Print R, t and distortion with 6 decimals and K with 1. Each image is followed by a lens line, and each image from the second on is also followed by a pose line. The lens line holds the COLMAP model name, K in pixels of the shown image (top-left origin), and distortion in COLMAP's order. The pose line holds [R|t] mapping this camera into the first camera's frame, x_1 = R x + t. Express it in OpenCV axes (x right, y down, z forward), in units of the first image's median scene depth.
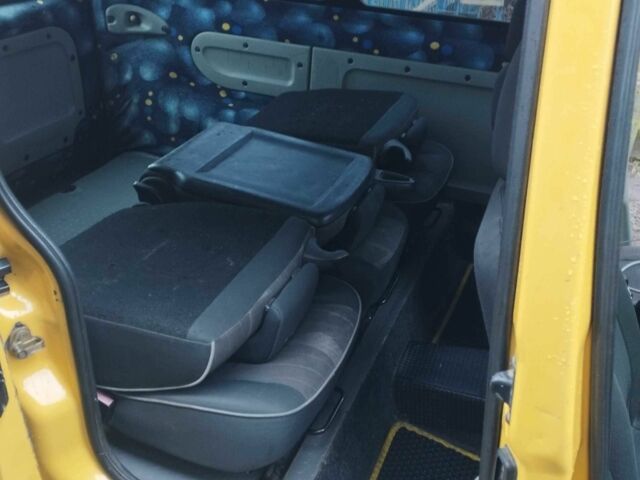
lens RADIAL K [[522.6, 0, 320.0], [0, 522.6, 240.0], [0, 0, 1]] dist [0.109542, -0.127232]
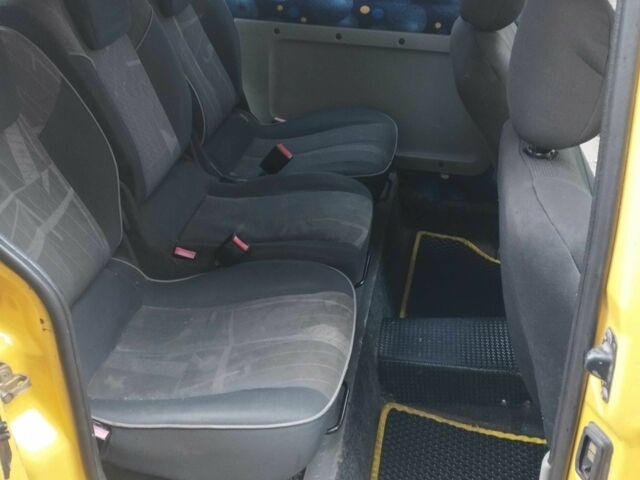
lens RADIAL K [[542.2, 0, 319.7], [0, 542.2, 235.6], [0, 0, 1]] dist [0.151586, -0.189049]
pose [[0.986395, -0.109958, 0.122204, -0.095552], [0.106569, 0.993726, 0.033948, -0.012771], [-0.125170, -0.020464, 0.991924, 0.039807]]
